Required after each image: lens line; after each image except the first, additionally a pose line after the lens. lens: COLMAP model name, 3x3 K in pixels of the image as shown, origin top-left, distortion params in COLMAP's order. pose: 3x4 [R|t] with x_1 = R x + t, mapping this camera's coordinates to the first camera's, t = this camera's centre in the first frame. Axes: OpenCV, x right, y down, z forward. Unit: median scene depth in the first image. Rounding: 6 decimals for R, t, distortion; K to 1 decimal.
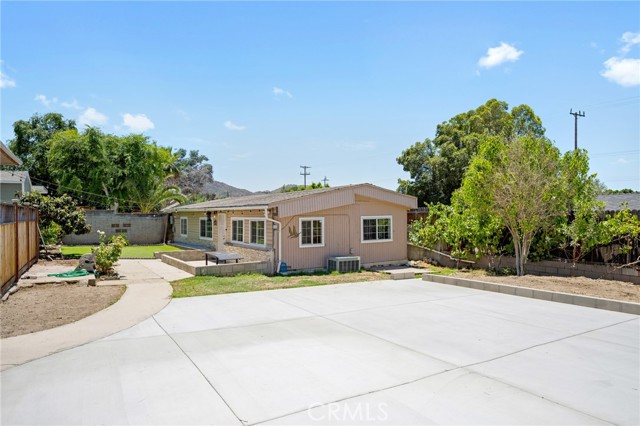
lens RADIAL K [[403.9, 0, 319.9], [0, 403.9, 225.7], [0, 0, 1]] dist [-0.004667, -0.001186]
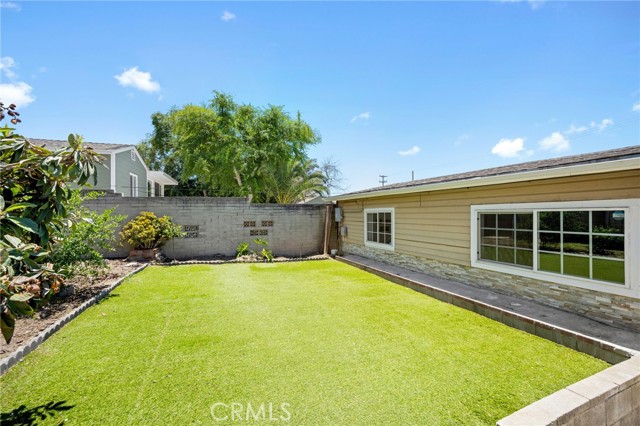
lens RADIAL K [[270.5, 0, 320.0], [0, 270.5, 213.0], [0, 0, 1]] dist [0.002074, 0.000199]
pose [[0.978544, -0.001328, -0.206033, -0.268556], [-0.004711, 0.999574, -0.028817, -0.004558], [0.205984, 0.029169, 0.978121, 0.523546]]
